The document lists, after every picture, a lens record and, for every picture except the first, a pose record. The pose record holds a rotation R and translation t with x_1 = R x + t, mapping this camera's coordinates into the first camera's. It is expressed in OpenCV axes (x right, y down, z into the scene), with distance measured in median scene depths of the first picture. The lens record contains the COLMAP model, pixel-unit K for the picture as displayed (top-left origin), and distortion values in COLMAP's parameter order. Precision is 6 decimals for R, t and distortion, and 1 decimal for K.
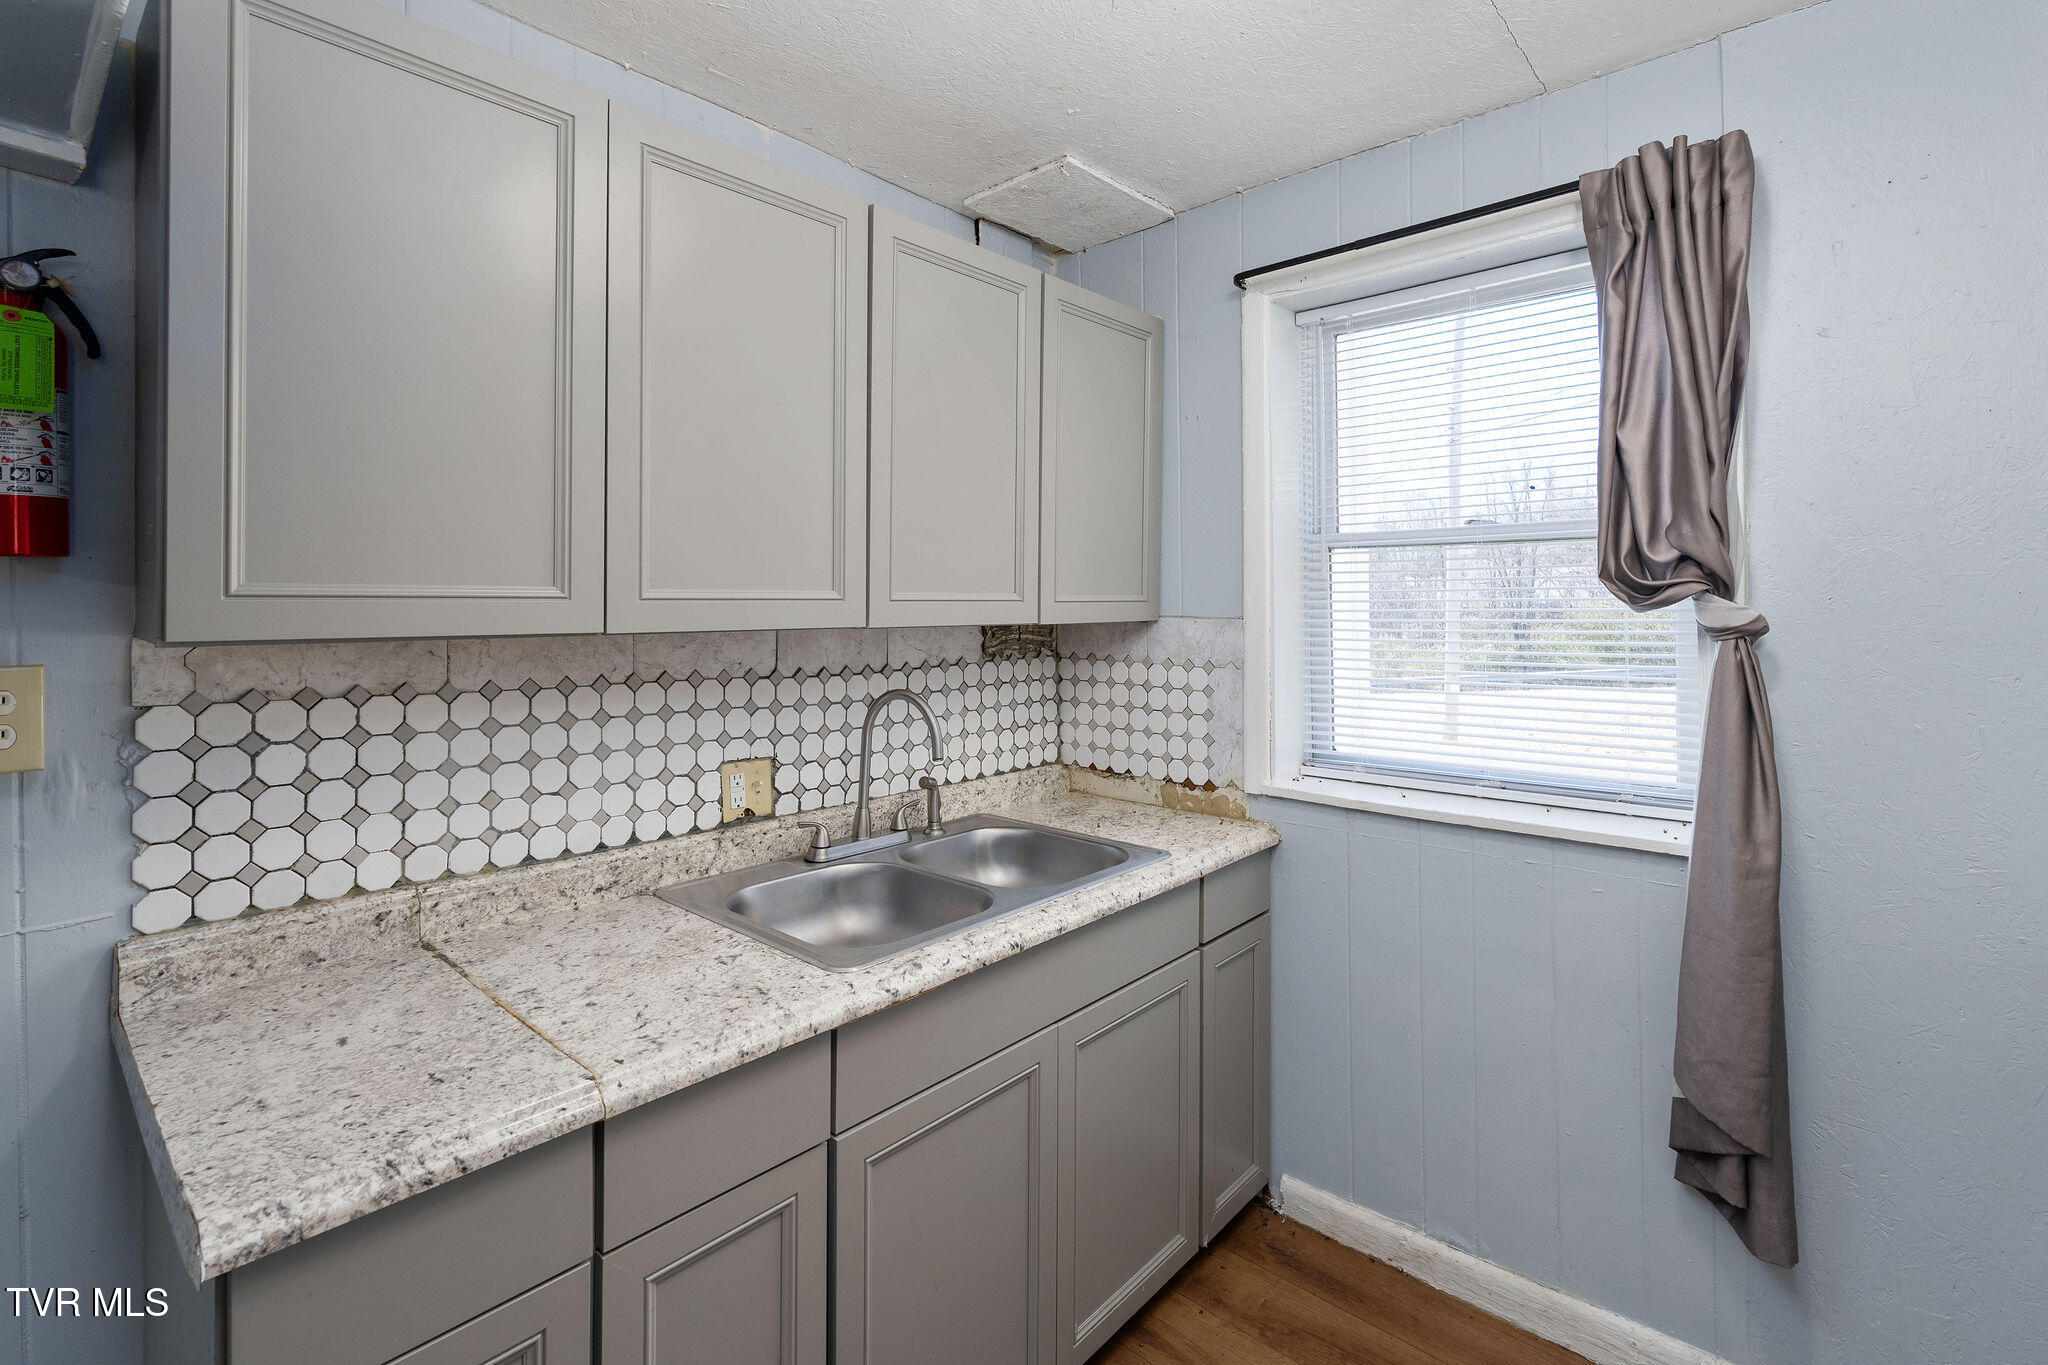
lens RADIAL K [[936.0, 0, 1034.4], [0, 936.0, 587.3], [0, 0, 1]] dist [-0.002056, 0.000078]
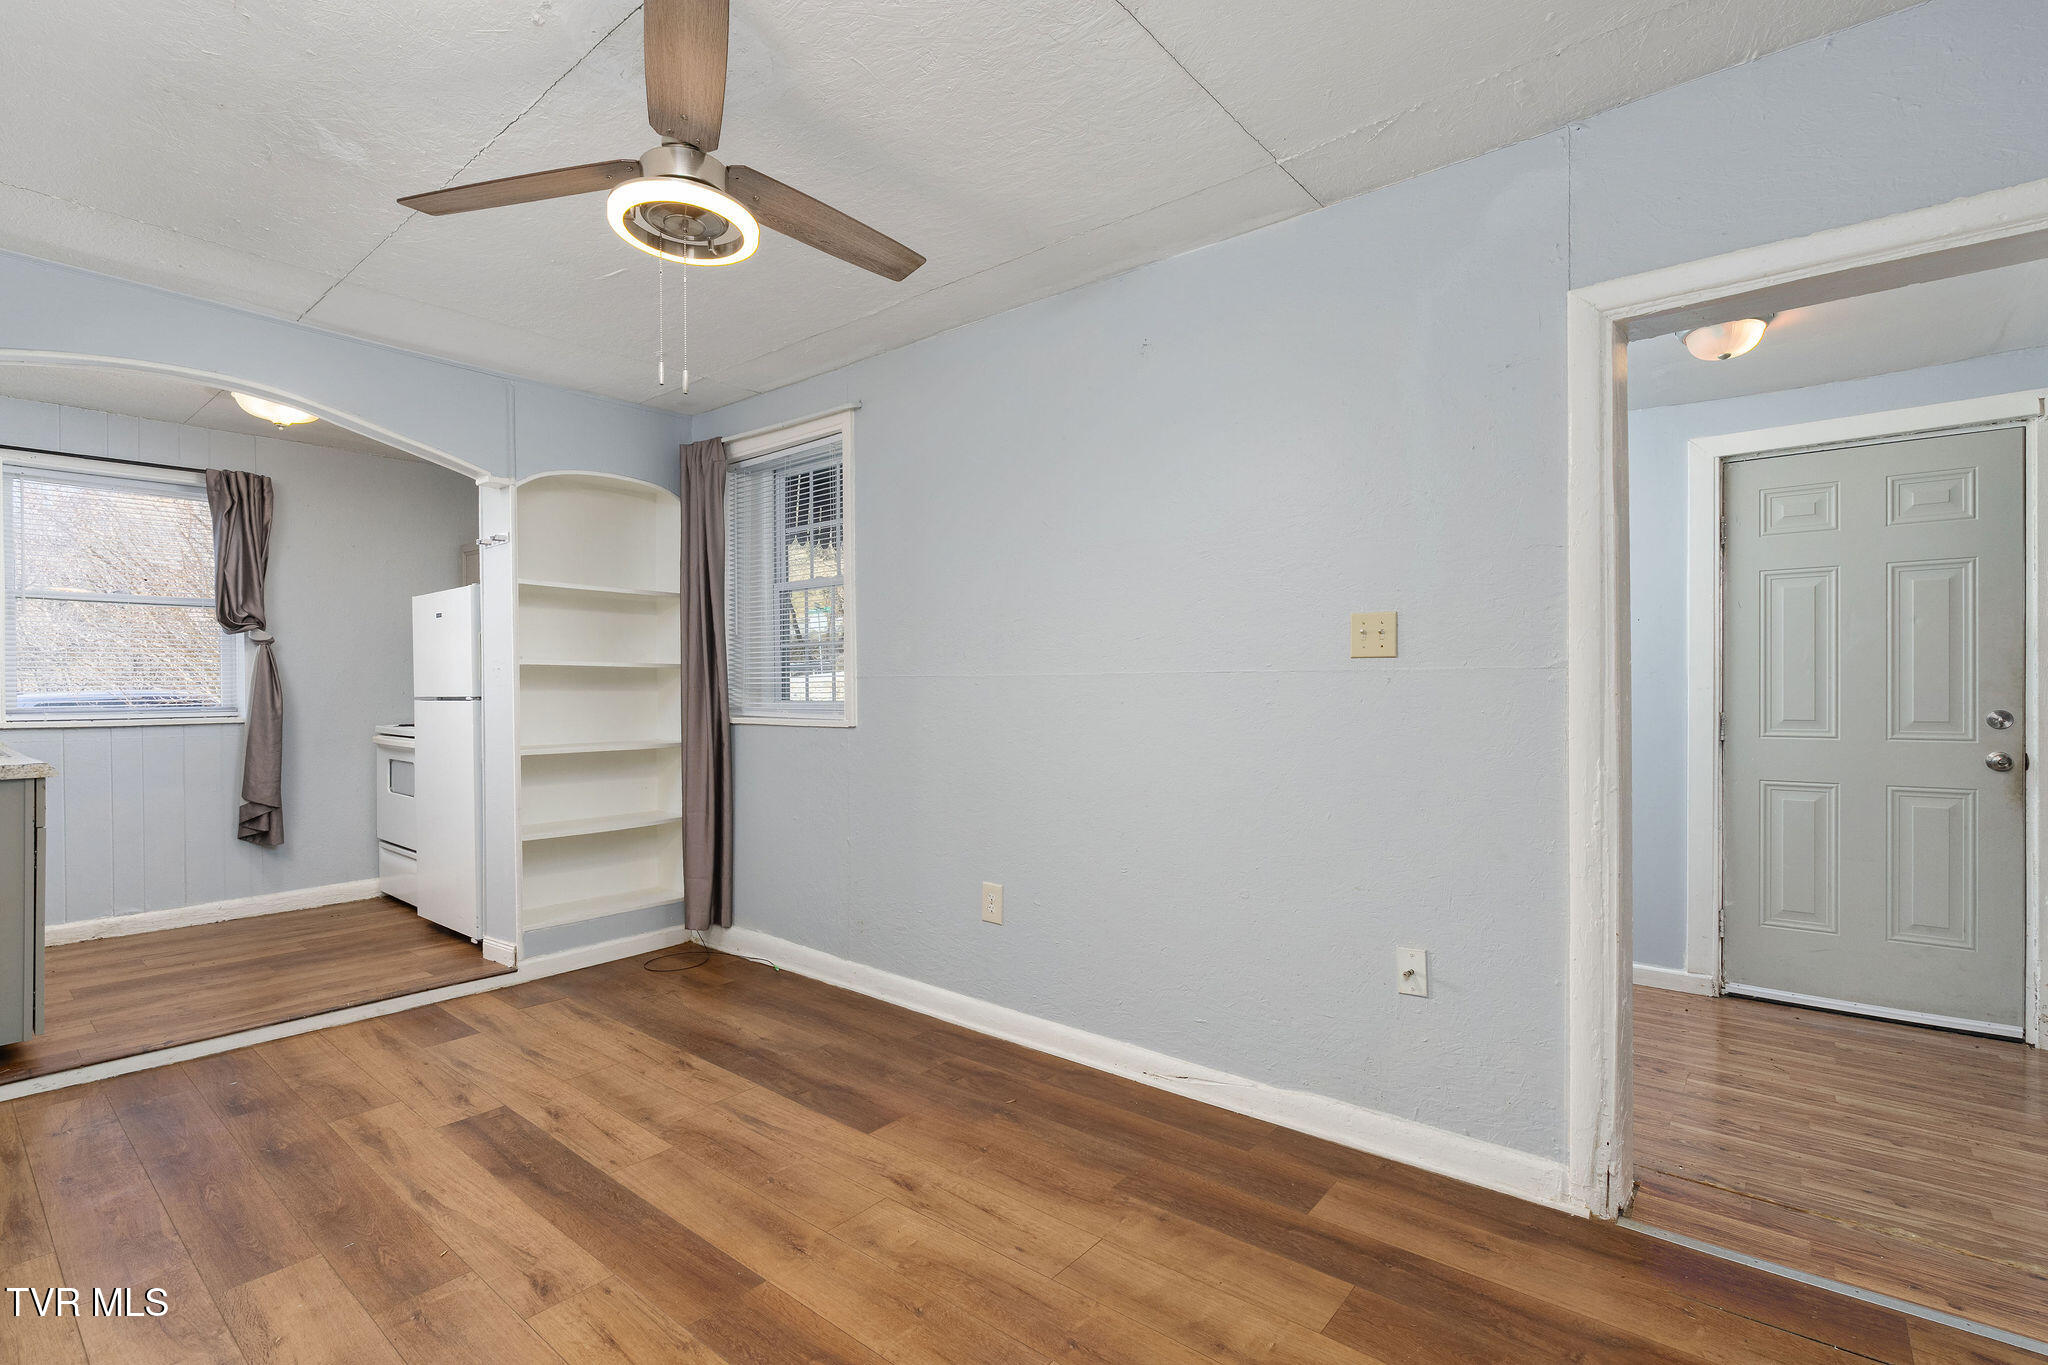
lens RADIAL K [[944.1, 0, 1016.3], [0, 944.1, 699.7], [0, 0, 1]] dist [-0.002563, 0.000053]
pose [[-0.019114, -0.007811, 0.999787, -2.087544], [-0.011535, 0.999905, 0.007591, 0.162670], [-0.999751, -0.011387, -0.019203, -1.221799]]
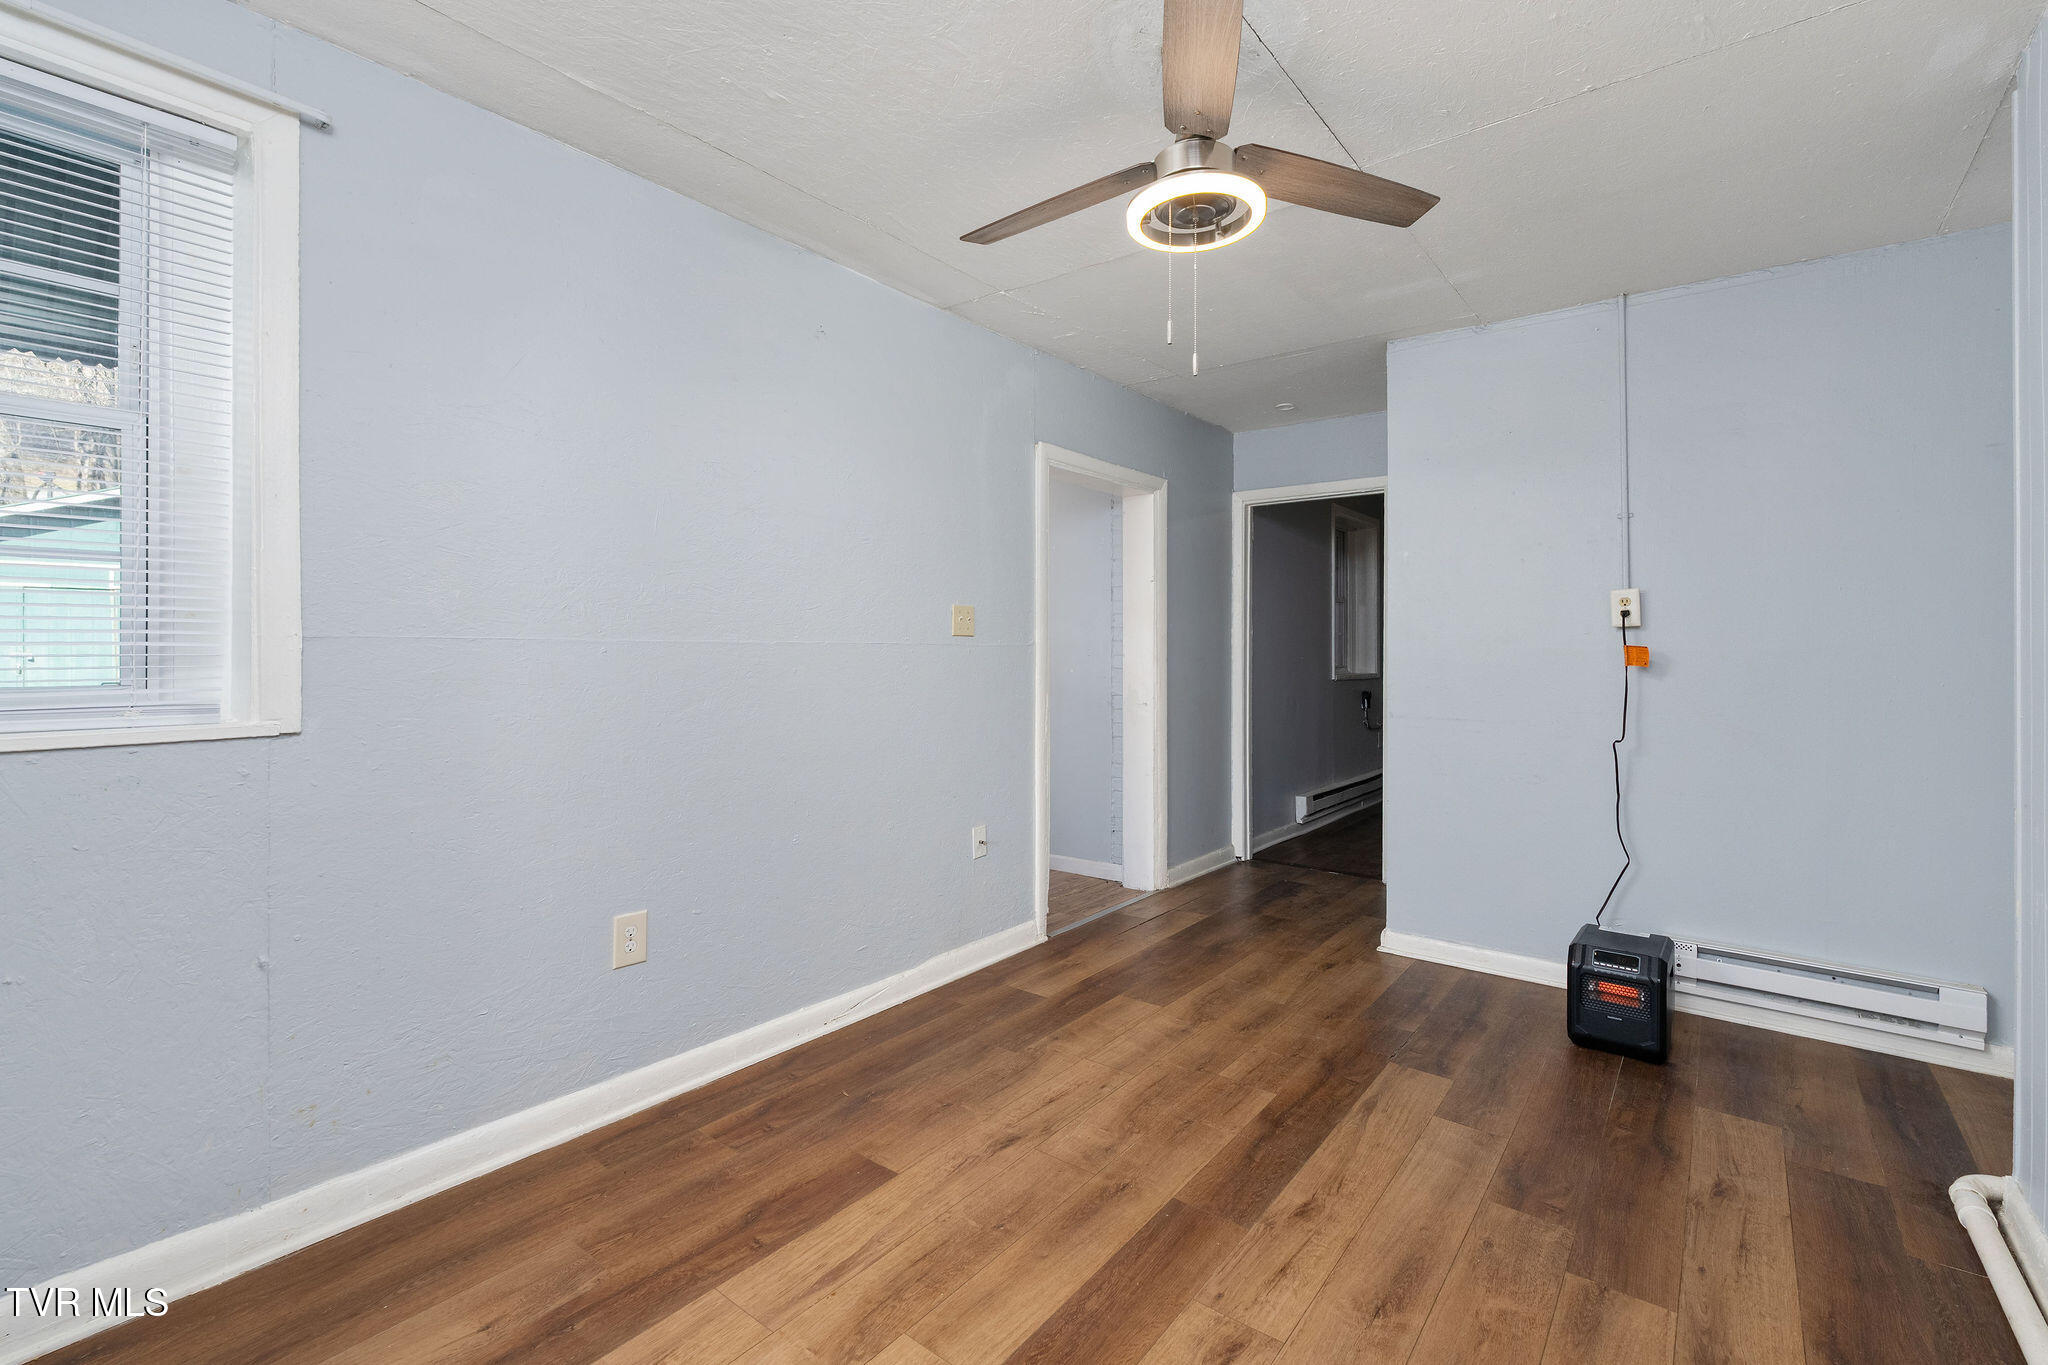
lens RADIAL K [[913.4, 0, 1034.8], [0, 913.4, 651.5], [0, 0, 1]] dist [-0.002167, -0.000079]
pose [[-0.998149, 0.001072, -0.060802, -0.733634], [0.002026, 0.999876, -0.015625, 0.168346], [0.060777, -0.015720, -0.998028, 0.218091]]
